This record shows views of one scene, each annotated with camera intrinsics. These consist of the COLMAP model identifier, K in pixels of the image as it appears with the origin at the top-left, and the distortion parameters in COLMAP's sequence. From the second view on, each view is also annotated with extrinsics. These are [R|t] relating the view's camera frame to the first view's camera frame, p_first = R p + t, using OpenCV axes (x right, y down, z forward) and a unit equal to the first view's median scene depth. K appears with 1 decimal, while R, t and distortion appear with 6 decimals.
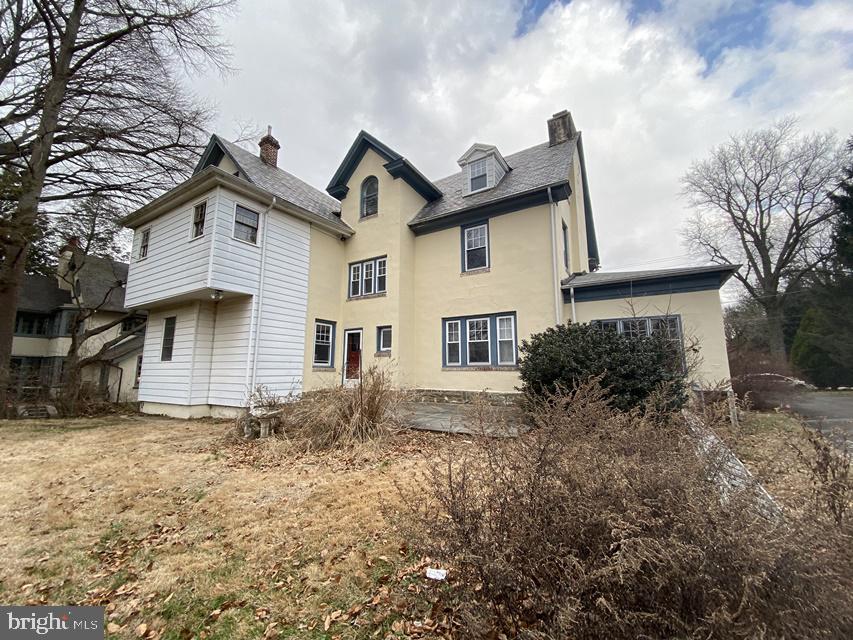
lens RADIAL K [[344.1, 0, 421.6], [0, 344.1, 317.5], [0, 0, 1]] dist [0.064682, -0.018902]
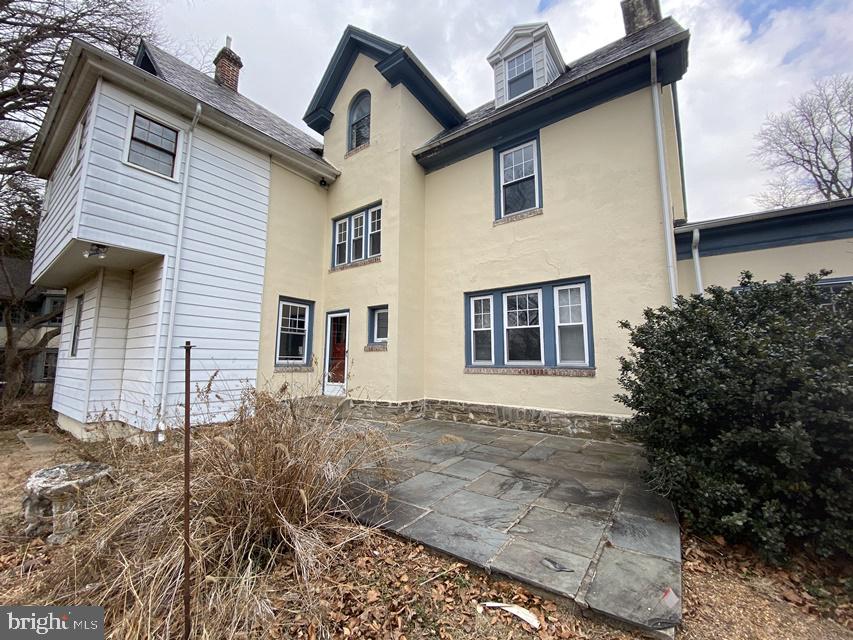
lens RADIAL K [[345.1, 0, 425.7], [0, 345.1, 318.5], [0, 0, 1]] dist [0.022244, -0.019349]
pose [[0.997909, -0.006298, -0.064321, 0.026188], [0.008554, 0.999356, 0.034861, 0.026259], [0.064060, -0.035339, 0.997320, 0.324504]]
